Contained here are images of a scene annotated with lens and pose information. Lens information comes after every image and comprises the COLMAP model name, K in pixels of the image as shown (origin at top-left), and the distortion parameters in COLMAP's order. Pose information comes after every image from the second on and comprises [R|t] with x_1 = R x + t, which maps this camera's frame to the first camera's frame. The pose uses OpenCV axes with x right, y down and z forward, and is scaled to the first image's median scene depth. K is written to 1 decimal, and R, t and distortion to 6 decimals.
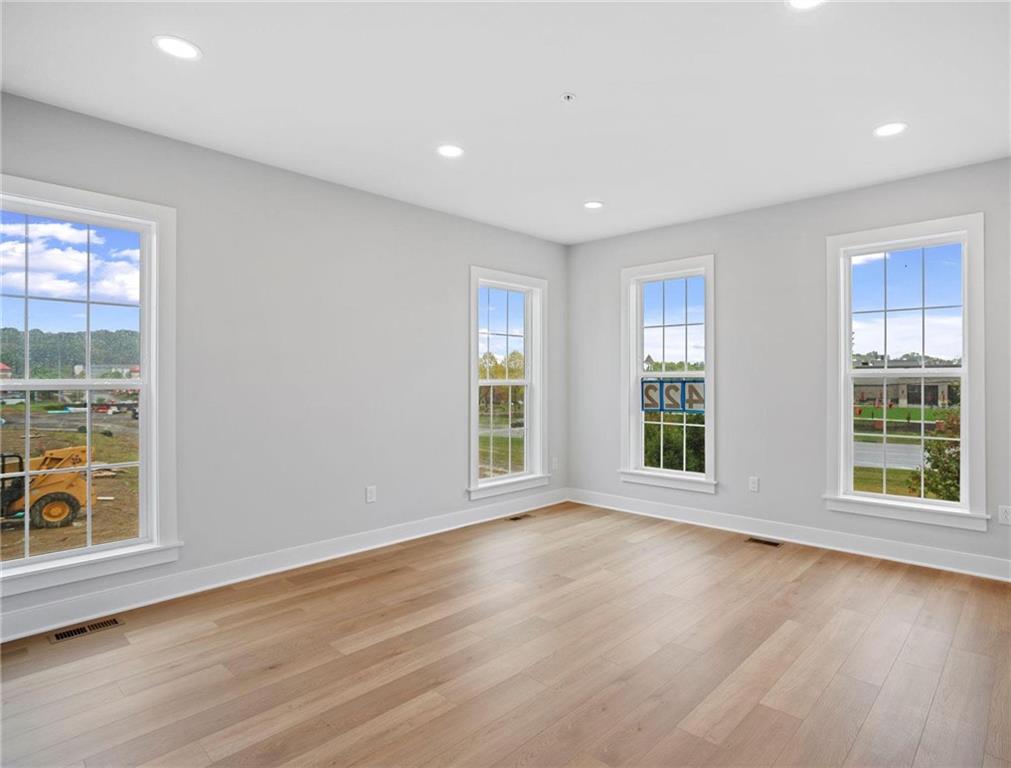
lens RADIAL K [[554.5, 0, 556.6], [0, 554.5, 383.8], [0, 0, 1]] dist [-0.036644, 0.013531]
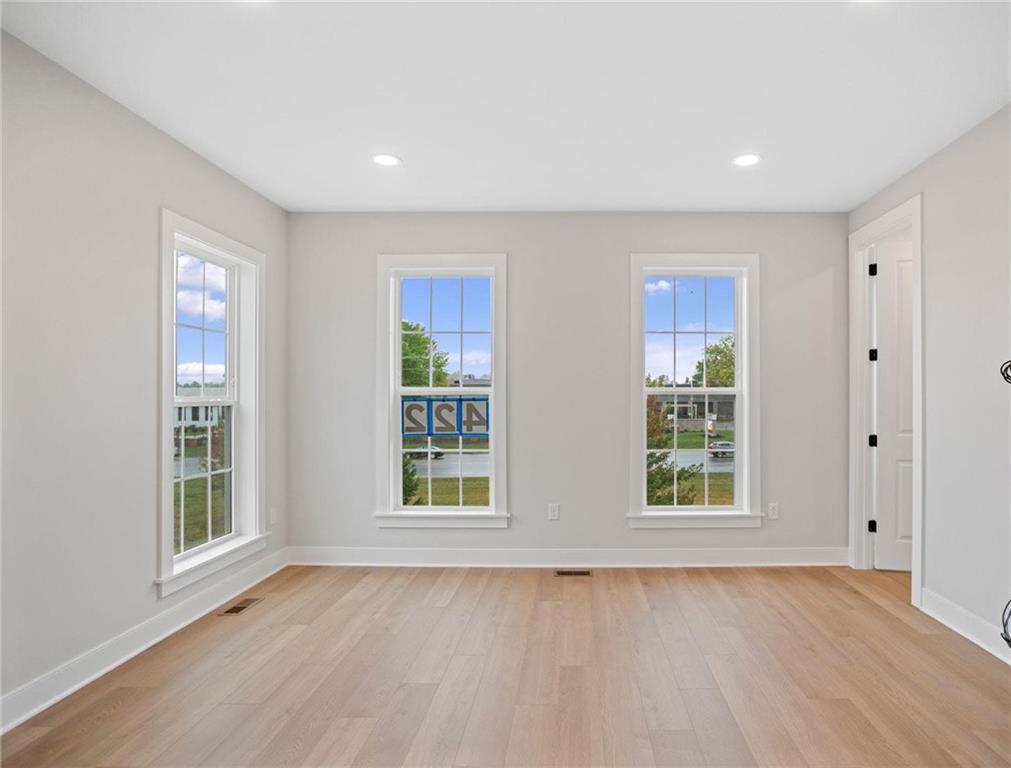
lens RADIAL K [[554.5, 0, 519.9], [0, 554.5, 395.5], [0, 0, 1]] dist [-0.036644, 0.013531]
pose [[0.750093, 0.007867, 0.661286, -0.255805], [0.004179, 0.999853, -0.016635, 0.003864], [-0.661319, 0.015242, 0.749950, 0.299784]]
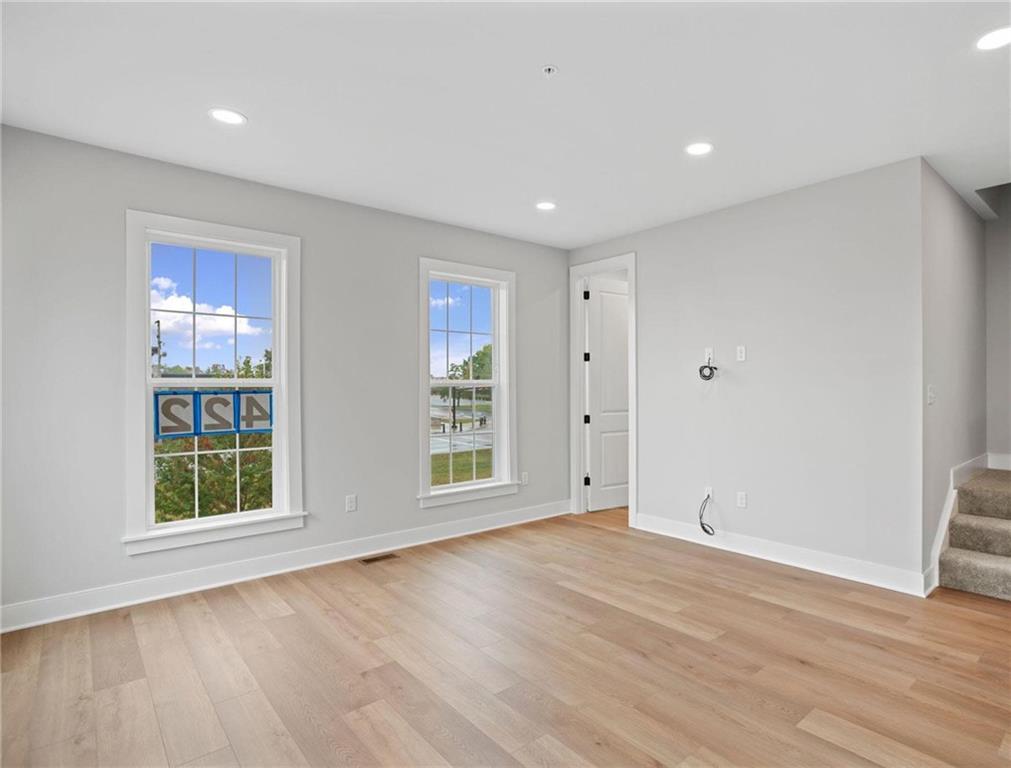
lens RADIAL K [[554.5, 0, 565.2], [0, 554.5, 388.7], [0, 0, 1]] dist [-0.036644, 0.013531]
pose [[0.110773, 0.007934, 0.993814, -0.446416], [0.021836, 0.999707, -0.010415, 0.008033], [-0.993606, 0.022855, 0.110568, 0.469682]]
